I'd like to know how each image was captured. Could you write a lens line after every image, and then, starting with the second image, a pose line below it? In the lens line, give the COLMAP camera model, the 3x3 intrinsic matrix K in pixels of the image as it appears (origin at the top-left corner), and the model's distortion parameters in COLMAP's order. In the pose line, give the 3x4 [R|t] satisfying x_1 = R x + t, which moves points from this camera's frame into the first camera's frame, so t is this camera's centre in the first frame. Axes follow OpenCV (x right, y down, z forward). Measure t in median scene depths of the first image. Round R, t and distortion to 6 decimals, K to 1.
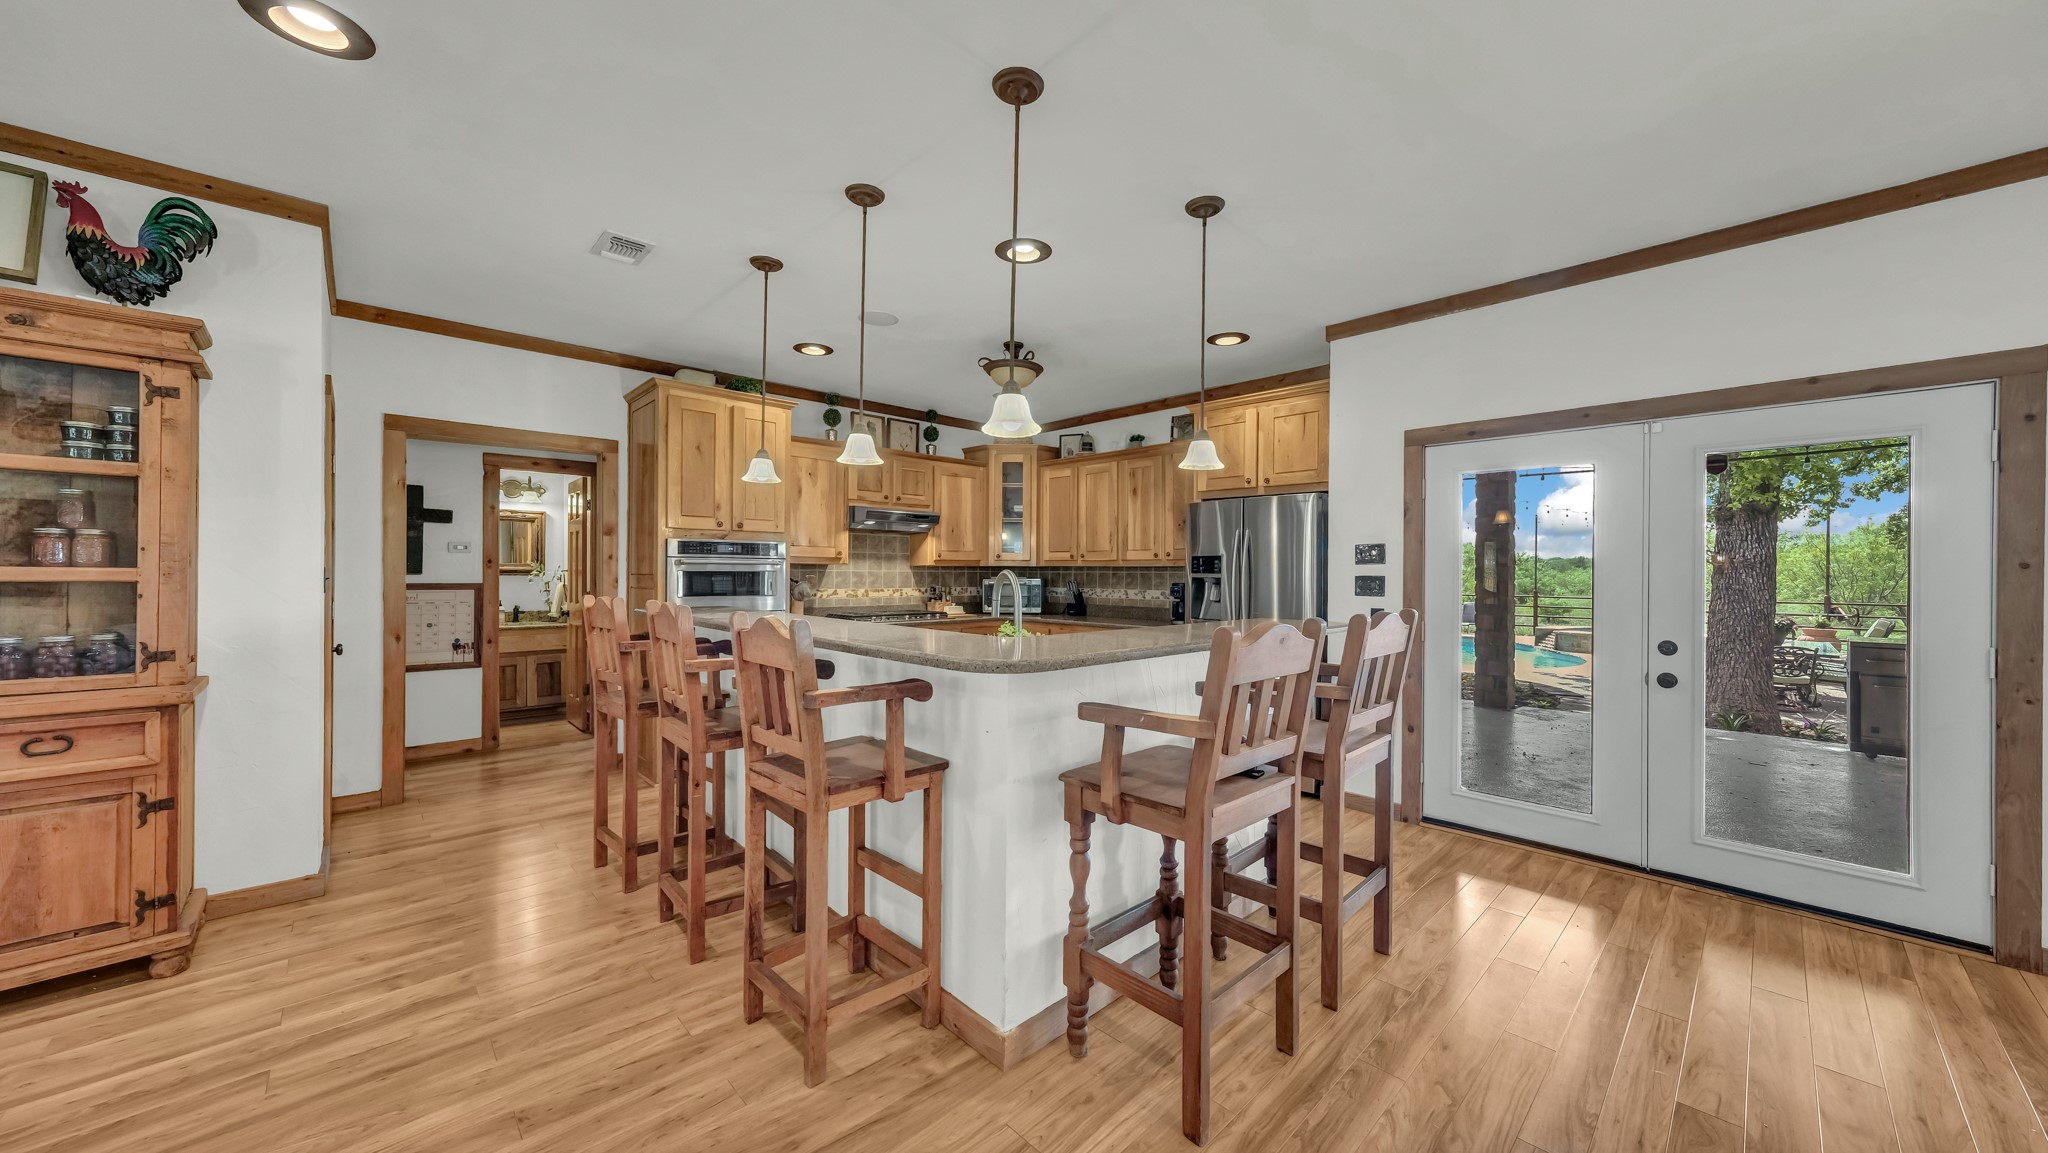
lens RADIAL K [[729.9, 0, 1026.8], [0, 729.9, 570.2], [0, 0, 1]] dist [-0.001931, 0.001400]
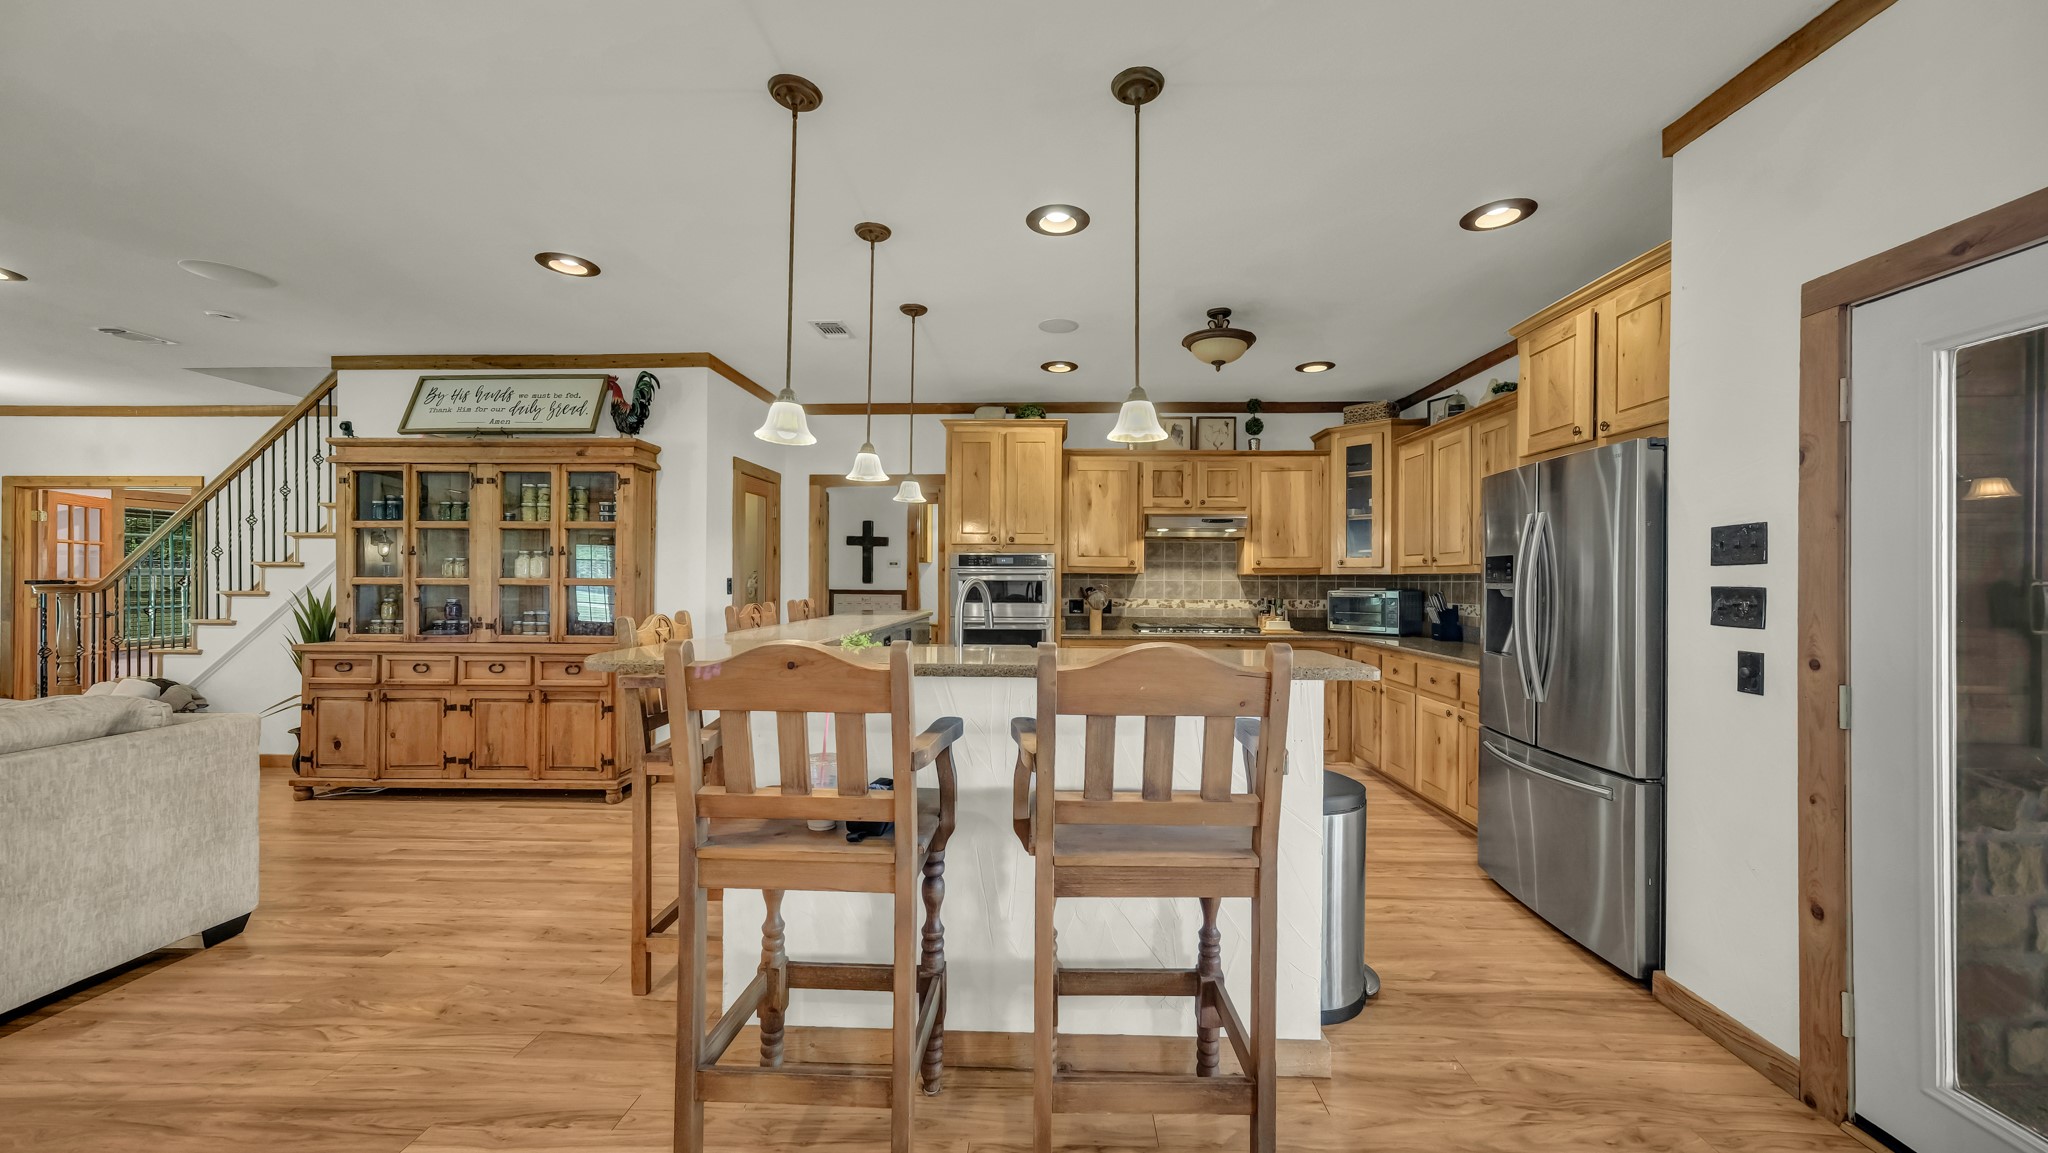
lens RADIAL K [[729.9, 0, 1018.1], [0, 729.9, 578.1], [0, 0, 1]] dist [-0.001931, 0.001400]
pose [[0.687975, -0.003947, -0.725723, 0.404875], [0.000969, 0.999989, -0.004519, 0.002294], [0.725734, 0.002406, 0.687972, 0.235786]]
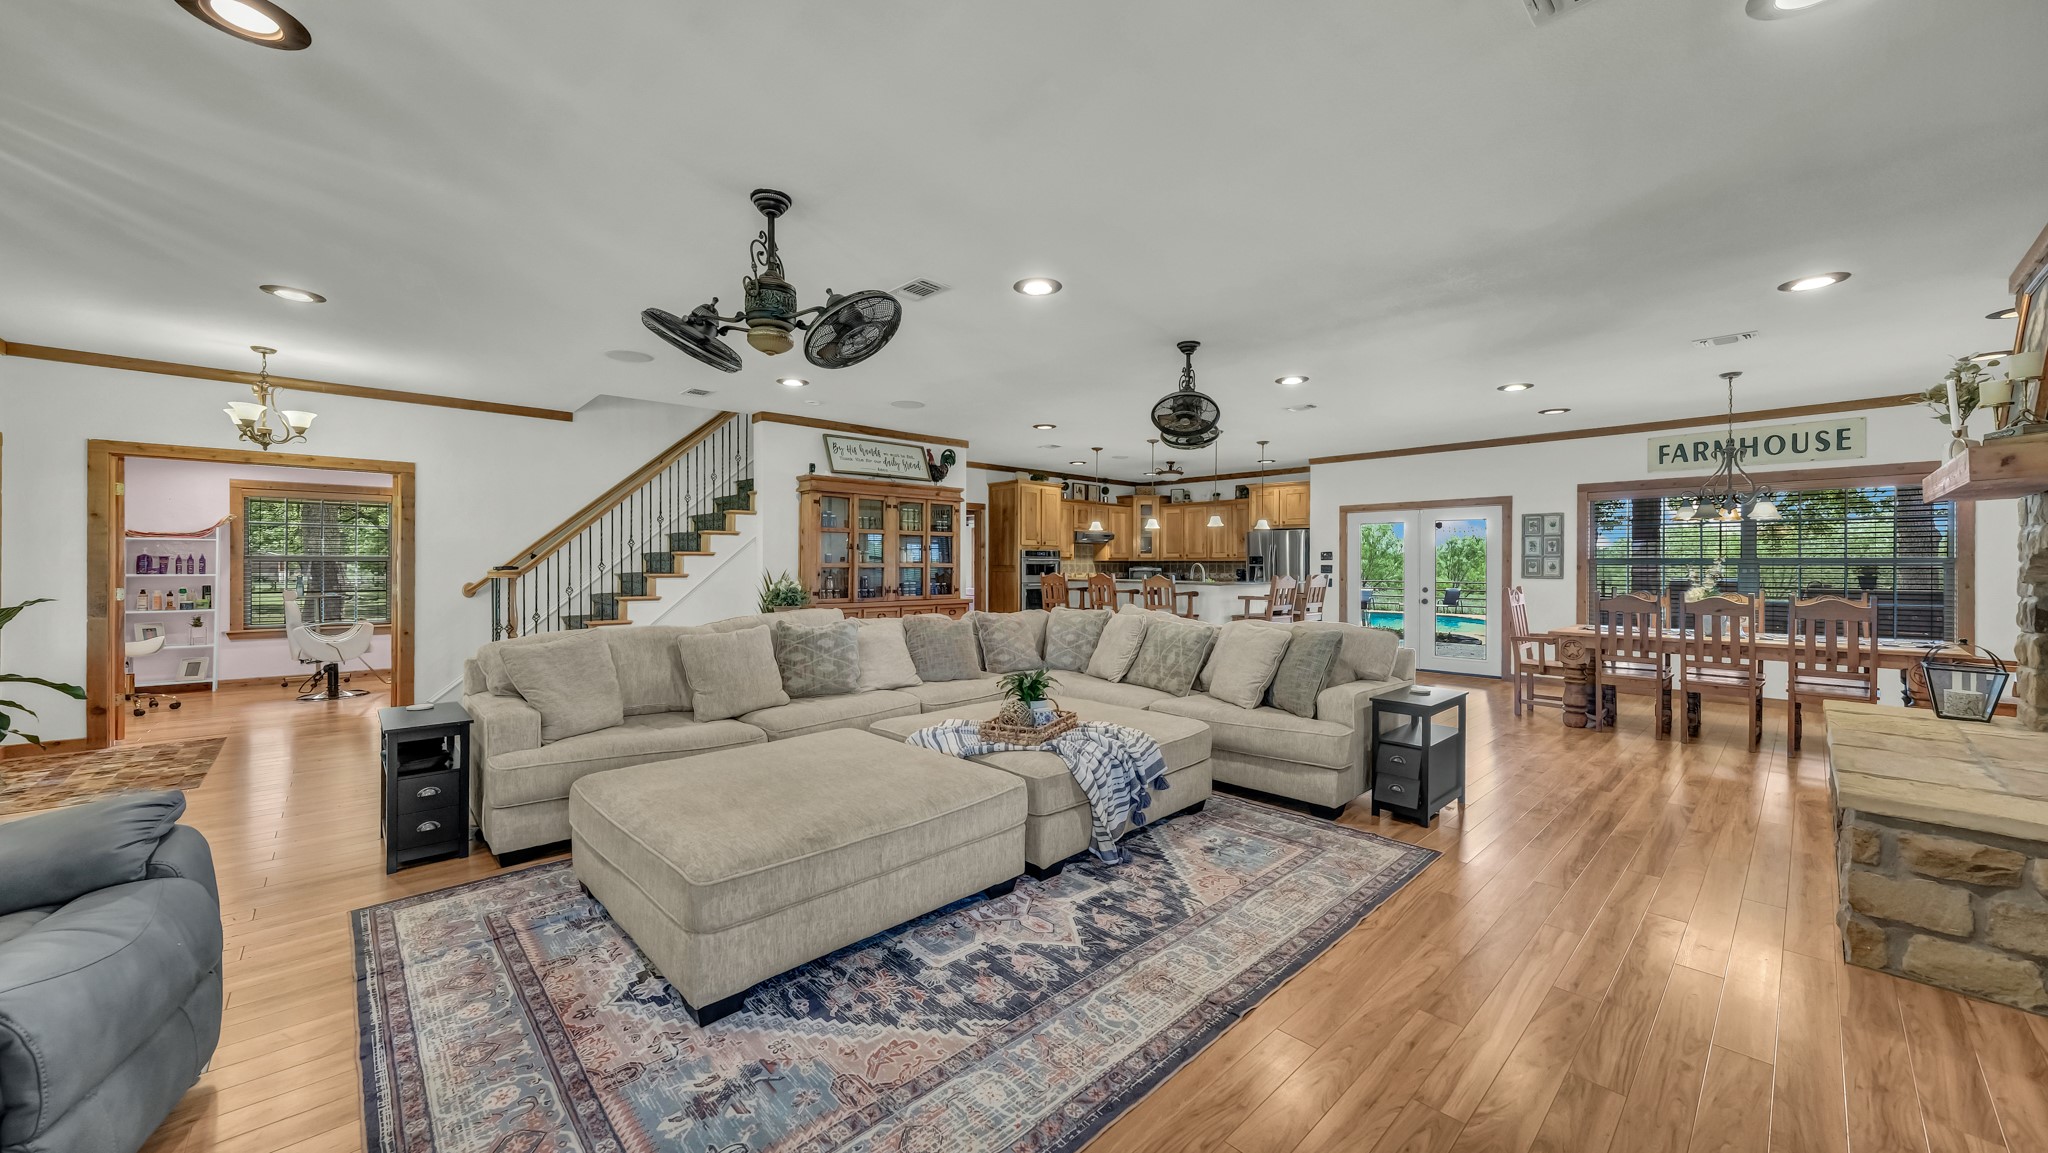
lens RADIAL K [[729.9, 0, 1029.1], [0, 729.9, 581.1], [0, 0, 1]] dist [-0.001931, 0.001400]
pose [[0.999906, -0.002298, -0.013529, -0.392395], [0.002674, 0.999609, 0.027841, -0.007017], [0.013460, -0.027875, 0.999521, -1.165667]]
